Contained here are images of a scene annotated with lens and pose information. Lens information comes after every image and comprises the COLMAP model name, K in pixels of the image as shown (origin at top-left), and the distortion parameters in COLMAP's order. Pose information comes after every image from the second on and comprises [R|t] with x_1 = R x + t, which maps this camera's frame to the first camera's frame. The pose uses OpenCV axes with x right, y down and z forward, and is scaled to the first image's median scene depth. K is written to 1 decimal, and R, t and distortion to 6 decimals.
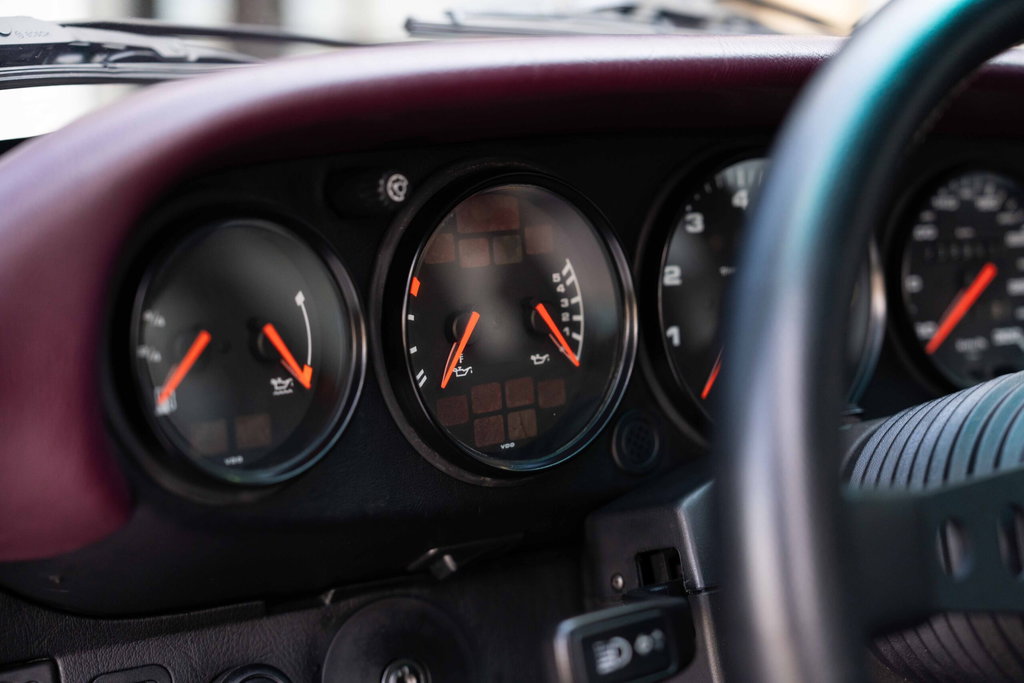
lens RADIAL K [[1422.3, 0, 520.6], [0, 1422.3, 342.0], [0, 0, 1]] dist [0.041081, 0.000000]
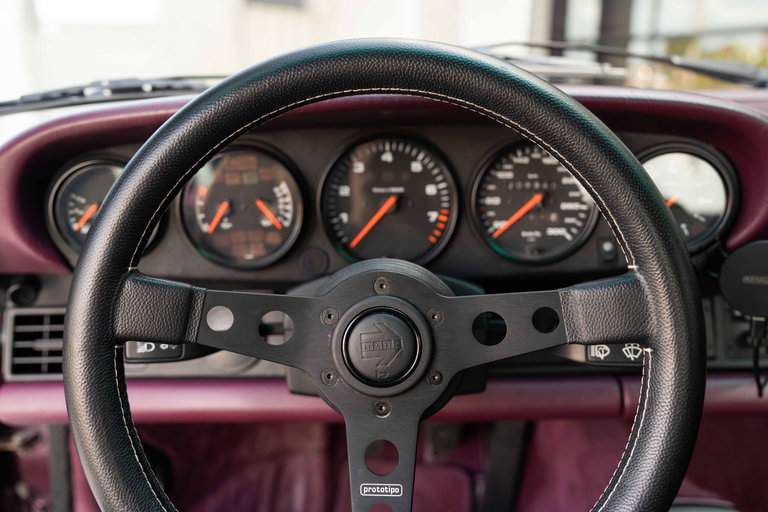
lens RADIAL K [[575.5, 0, 384.5], [0, 575.5, 257.9], [0, 0, 1]] dist [0.007421, -0.001233]
pose [[0.831274, 0.140738, -0.537751, 0.751360], [-0.060488, 0.984575, 0.164175, -0.108172], [0.552562, -0.103947, 0.826965, 0.303687]]
